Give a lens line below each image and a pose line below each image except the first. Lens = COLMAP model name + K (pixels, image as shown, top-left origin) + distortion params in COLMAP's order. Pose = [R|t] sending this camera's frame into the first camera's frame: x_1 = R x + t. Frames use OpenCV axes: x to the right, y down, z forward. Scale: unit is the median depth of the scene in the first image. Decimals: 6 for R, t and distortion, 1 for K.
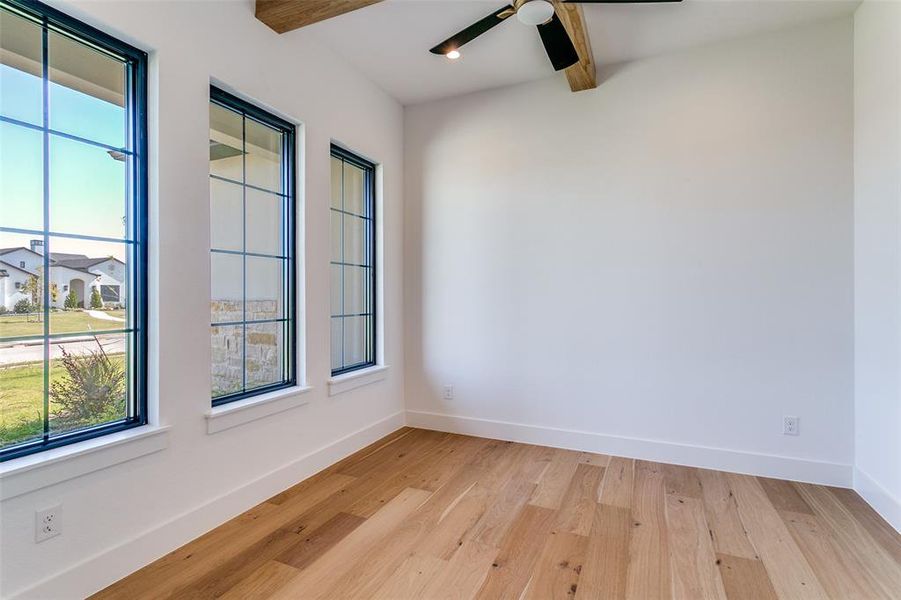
lens RADIAL K [[432.6, 0, 450.4], [0, 432.6, 293.8], [0, 0, 1]] dist [-0.000085, -0.000021]
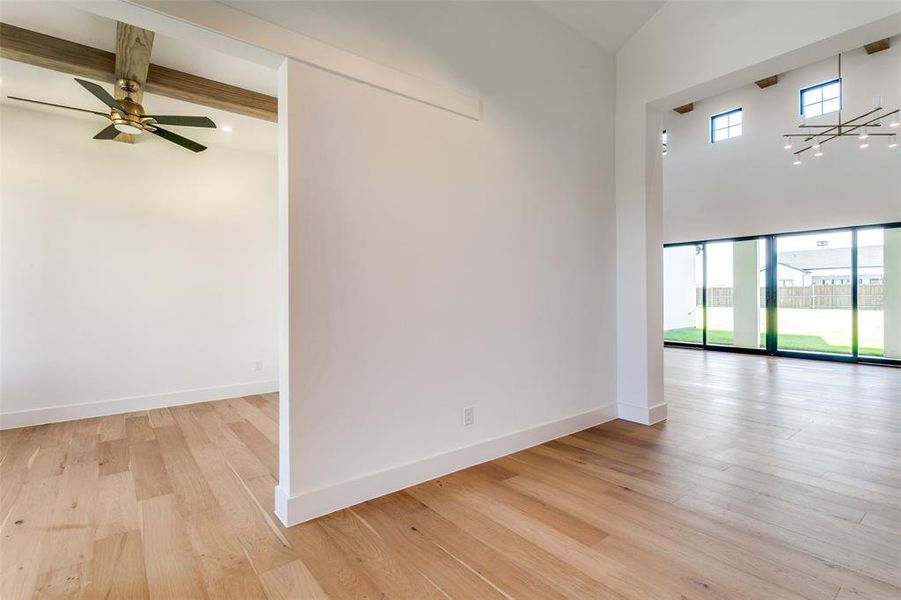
lens RADIAL K [[432.6, 0, 450.4], [0, 432.6, 293.8], [0, 0, 1]] dist [-0.000085, -0.000021]
pose [[0.460610, -0.002833, 0.887598, -0.575364], [0.004400, 0.999990, 0.000909, 0.000741], [-0.887592, 0.003487, 0.460618, -0.707367]]
